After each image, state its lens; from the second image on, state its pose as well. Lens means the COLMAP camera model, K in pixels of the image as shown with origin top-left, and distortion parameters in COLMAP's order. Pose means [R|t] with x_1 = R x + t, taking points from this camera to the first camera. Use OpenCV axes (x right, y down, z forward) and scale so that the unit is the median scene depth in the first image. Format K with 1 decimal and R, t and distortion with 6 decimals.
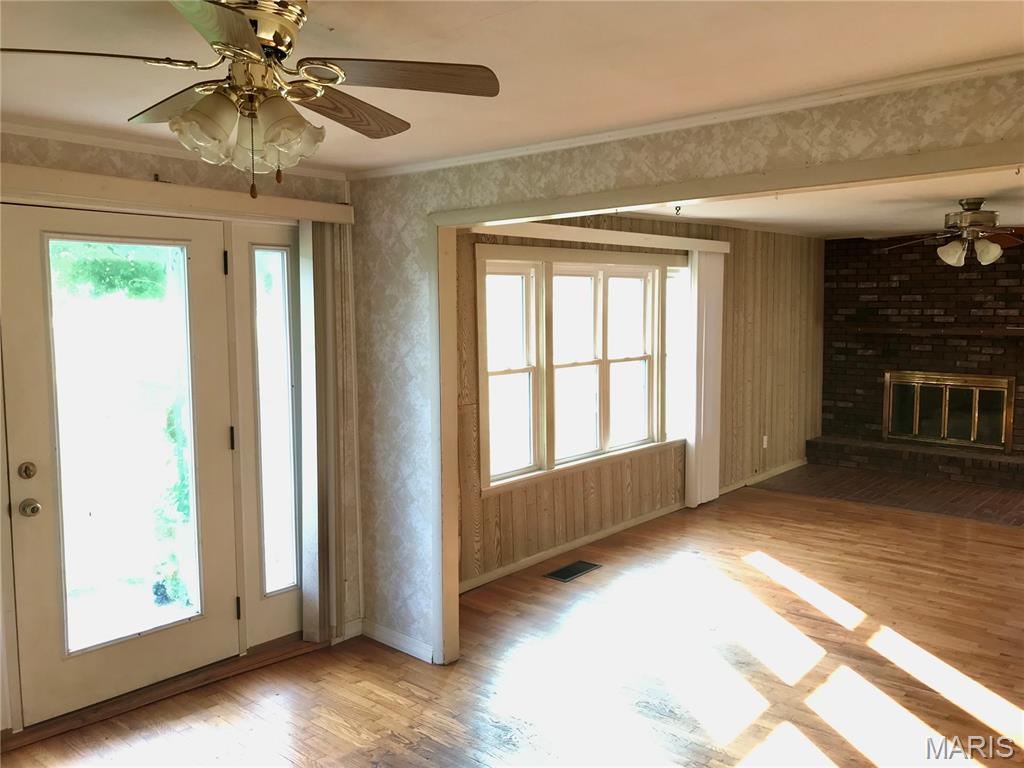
lens RADIAL K [[845.4, 0, 512.6], [0, 845.4, 378.2], [0, 0, 1]] dist [0.007029, 0.023596]
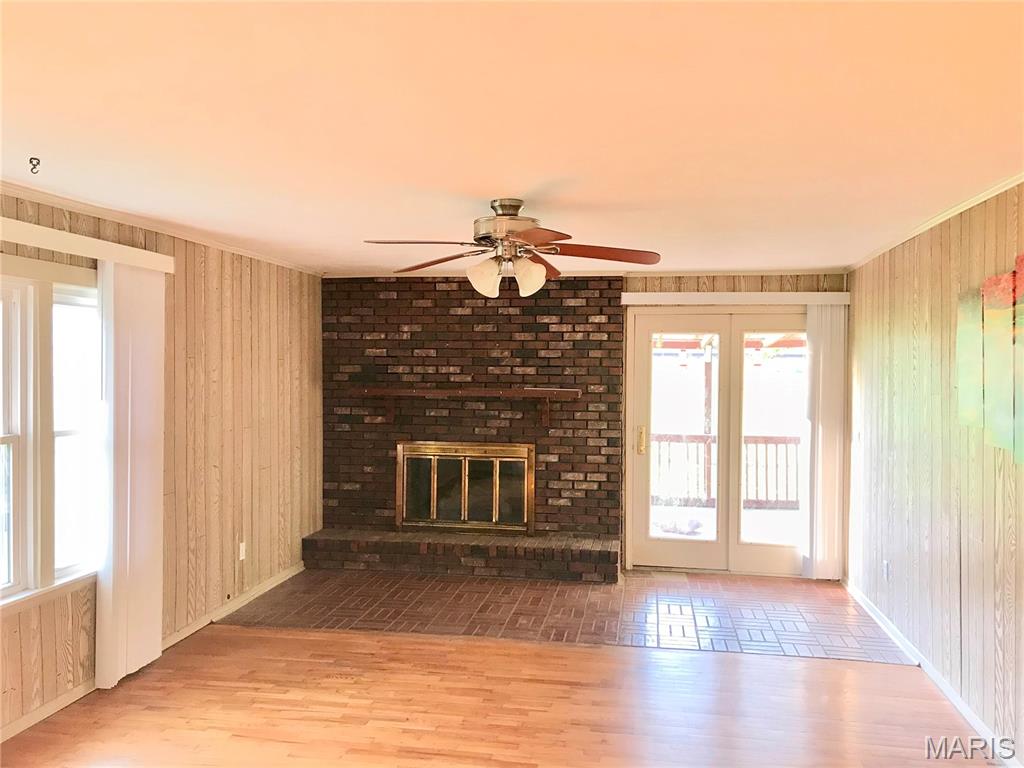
lens RADIAL K [[828.3, 0, 517.5], [0, 828.3, 368.8], [0, 0, 1]] dist [0.135031, -0.362485]
pose [[0.845375, 0.010623, 0.534068, 0.132786], [0.037688, 0.996125, -0.079469, -0.013025], [-0.532843, 0.087309, 0.841698, 0.313853]]
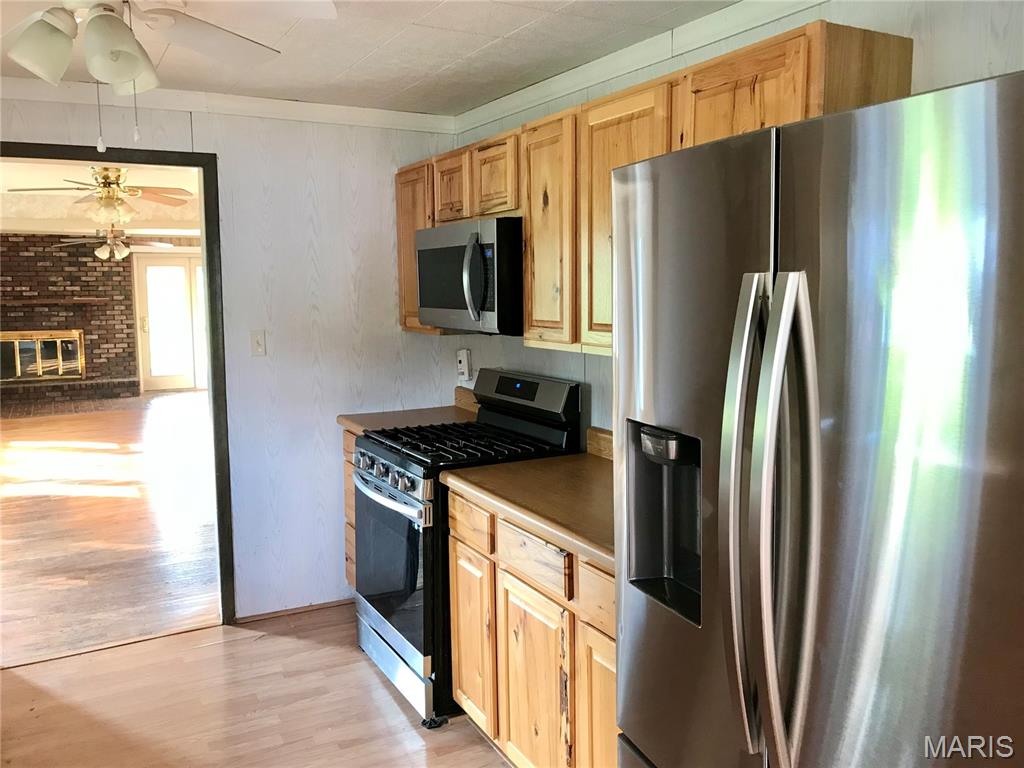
lens RADIAL K [[845.4, 0, 512.6], [0, 845.4, 378.2], [0, 0, 1]] dist [0.007029, 0.023596]
pose [[0.352744, -0.104230, 0.929897, -0.638006], [0.092182, 0.992813, 0.076315, 0.044092], [-0.931168, 0.058800, 0.359817, -0.314284]]
